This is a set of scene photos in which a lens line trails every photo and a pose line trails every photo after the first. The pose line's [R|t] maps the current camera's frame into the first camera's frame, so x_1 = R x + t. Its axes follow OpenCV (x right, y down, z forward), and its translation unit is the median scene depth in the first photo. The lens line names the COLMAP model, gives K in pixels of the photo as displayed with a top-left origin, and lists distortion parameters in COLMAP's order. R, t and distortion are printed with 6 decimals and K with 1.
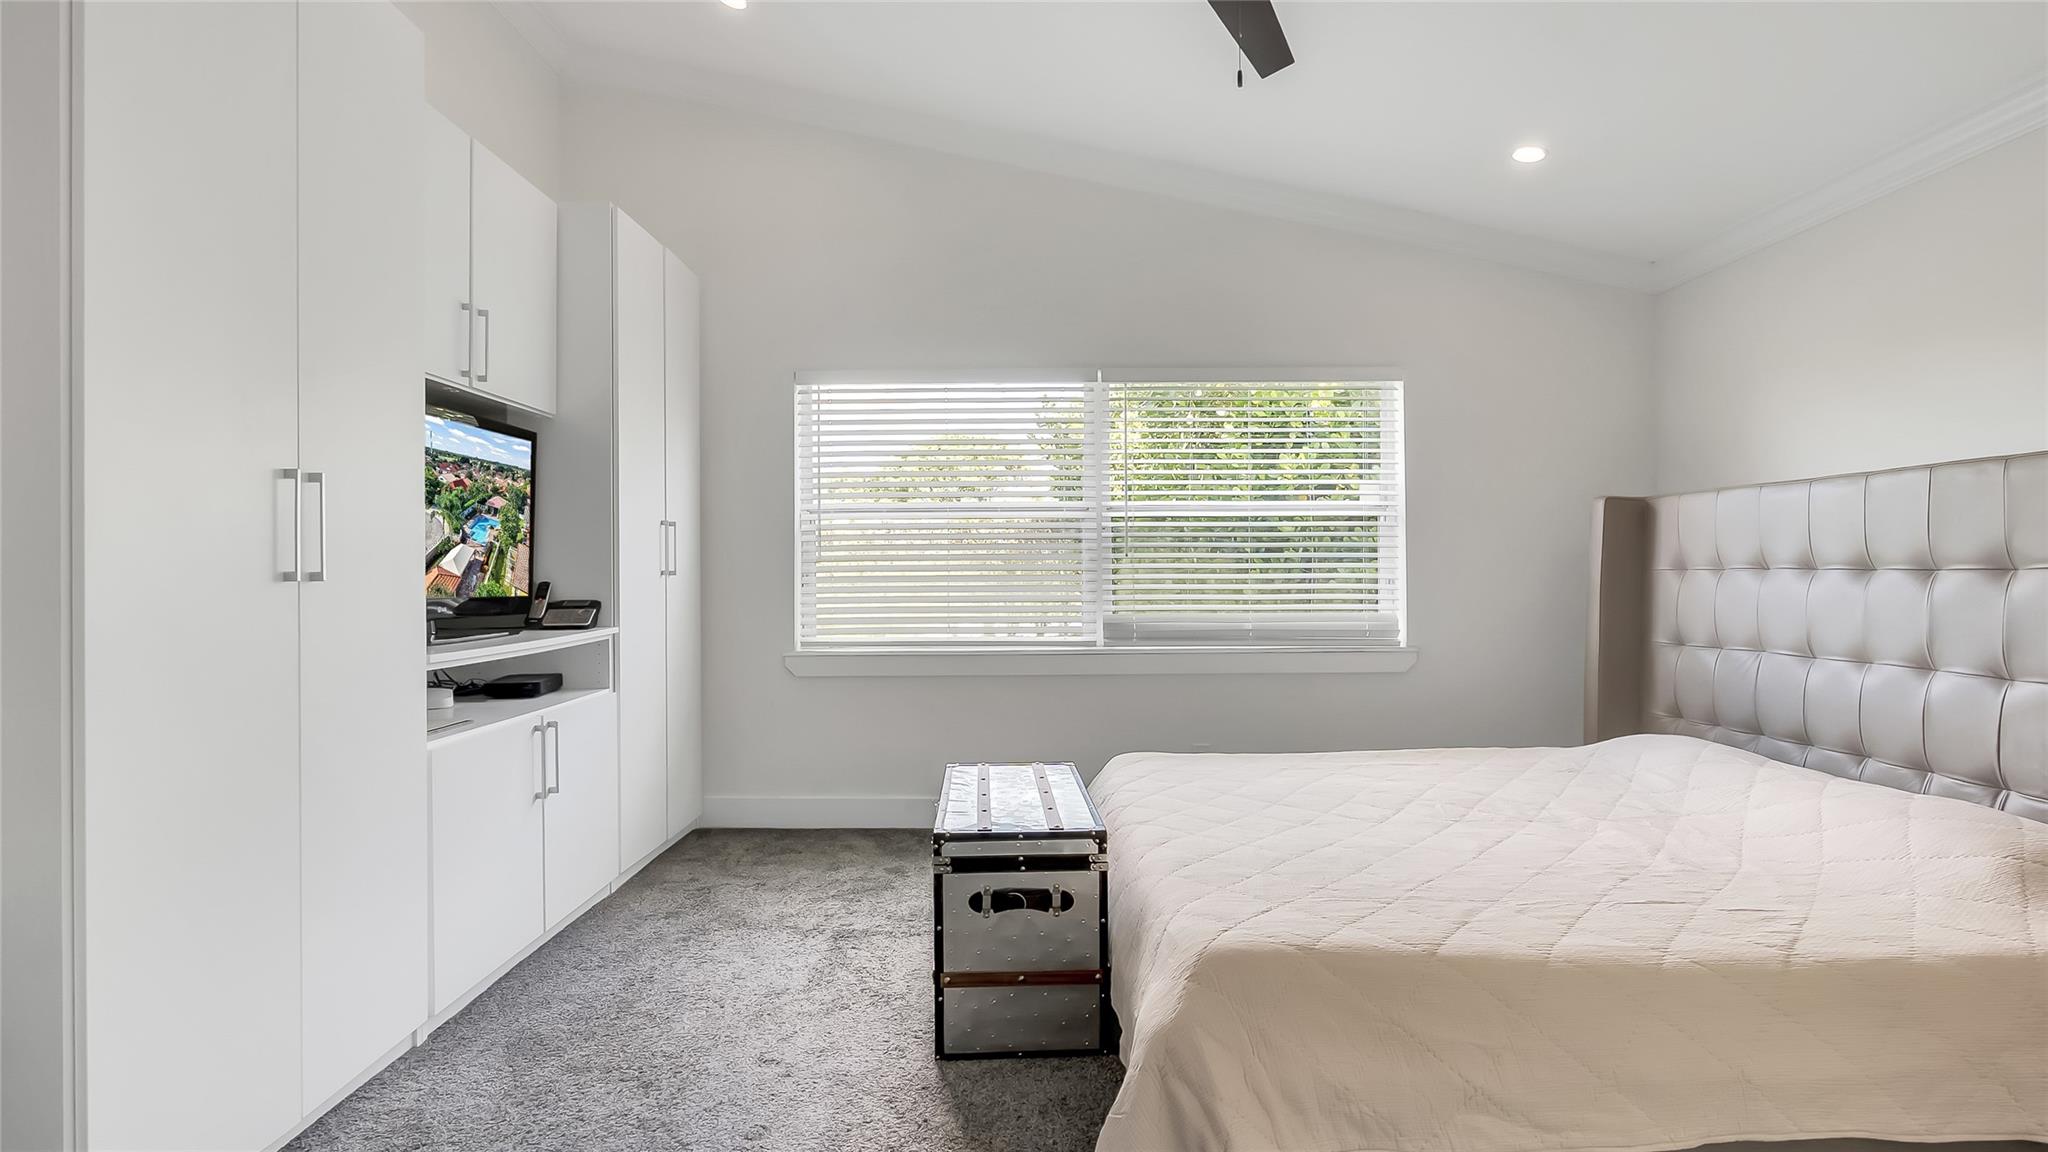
lens RADIAL K [[968.2, 0, 1021.9], [0, 968.2, 585.5], [0, 0, 1]] dist [-0.008699, -0.001441]
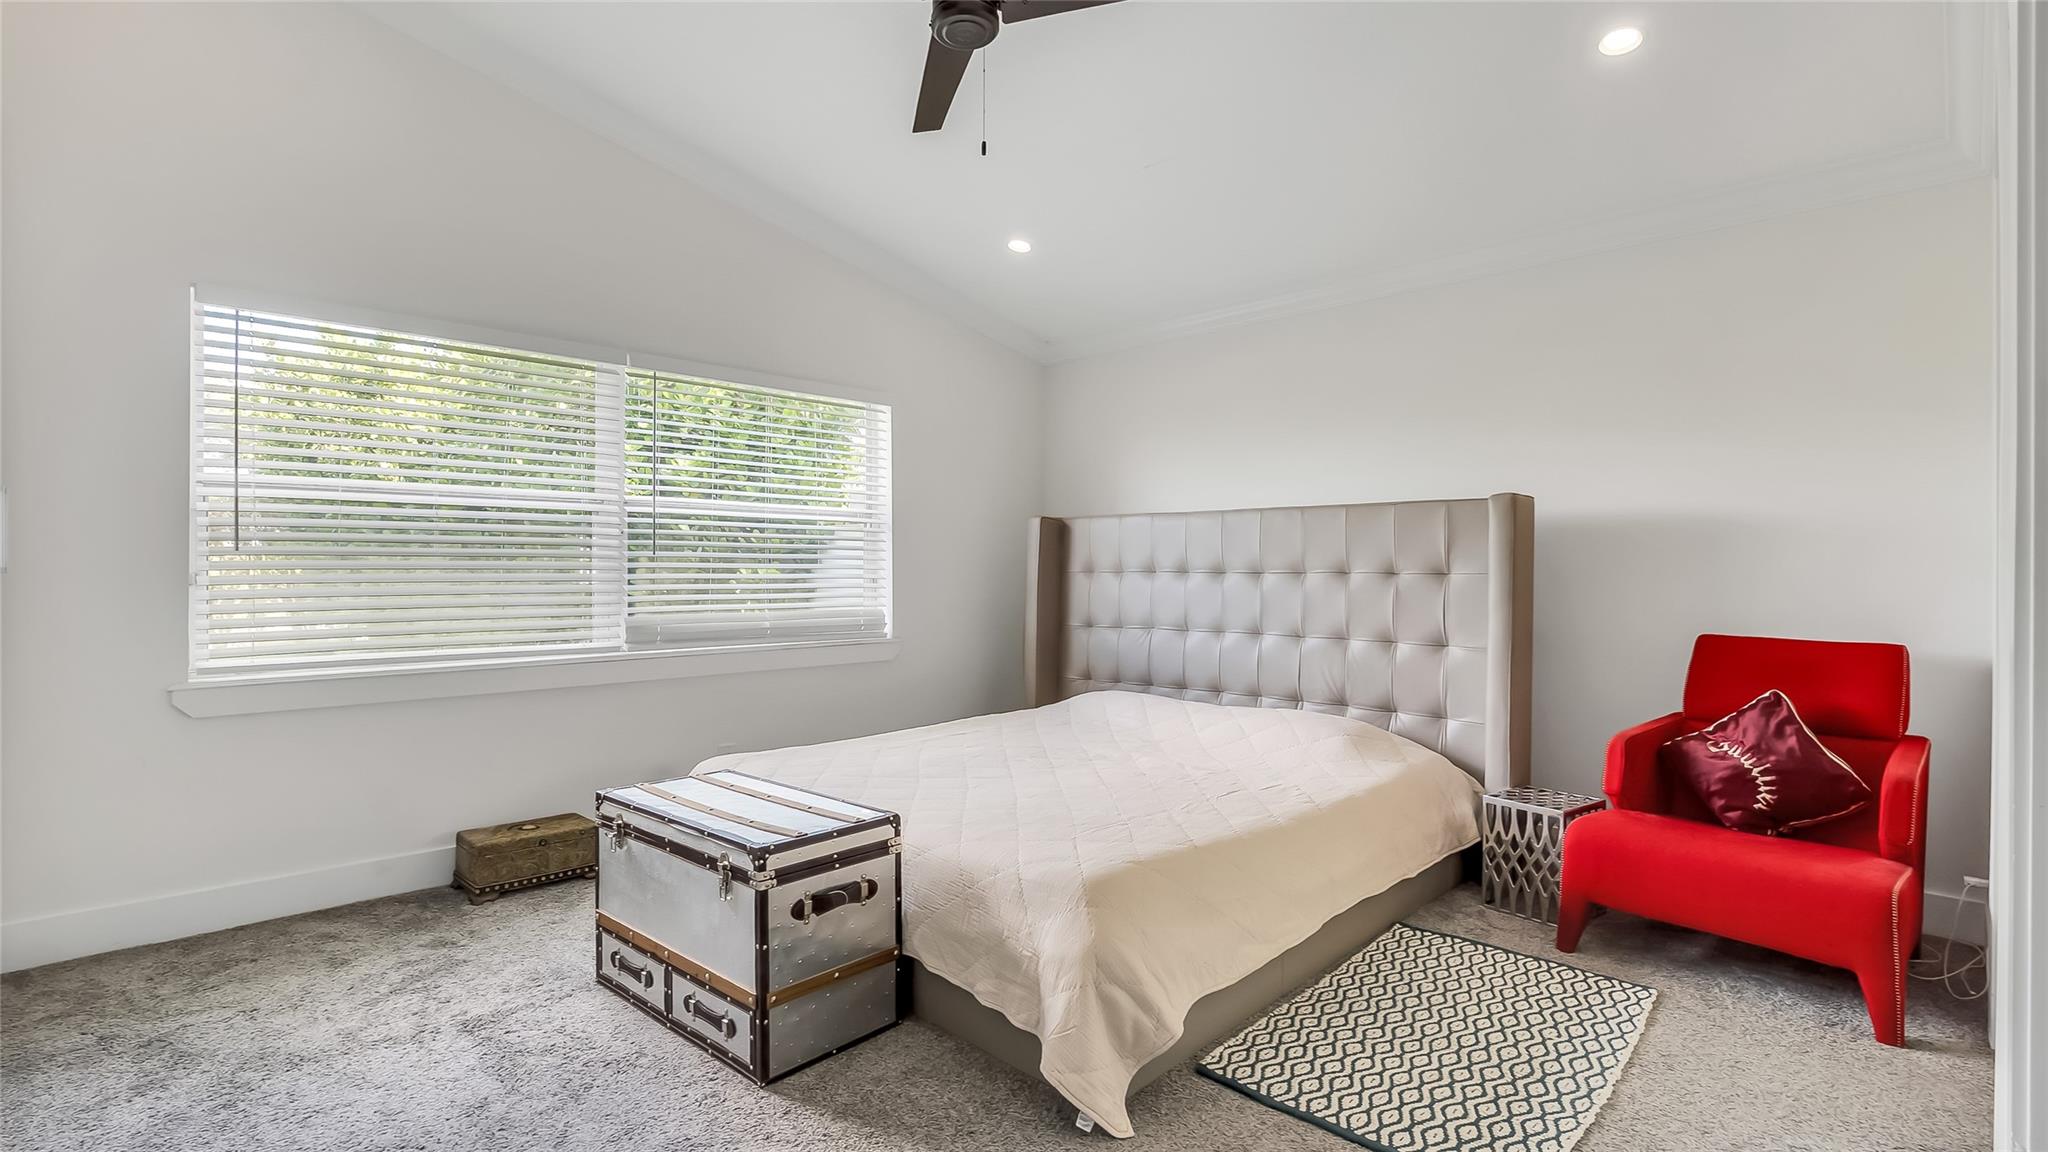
lens RADIAL K [[968.2, 0, 1038.7], [0, 968.2, 575.8], [0, 0, 1]] dist [-0.008699, -0.001441]
pose [[0.693054, 0.002519, 0.720881, -0.382085], [0.003967, 0.999965, -0.007308, -0.001334], [-0.720874, 0.007924, 0.693020, 0.096241]]
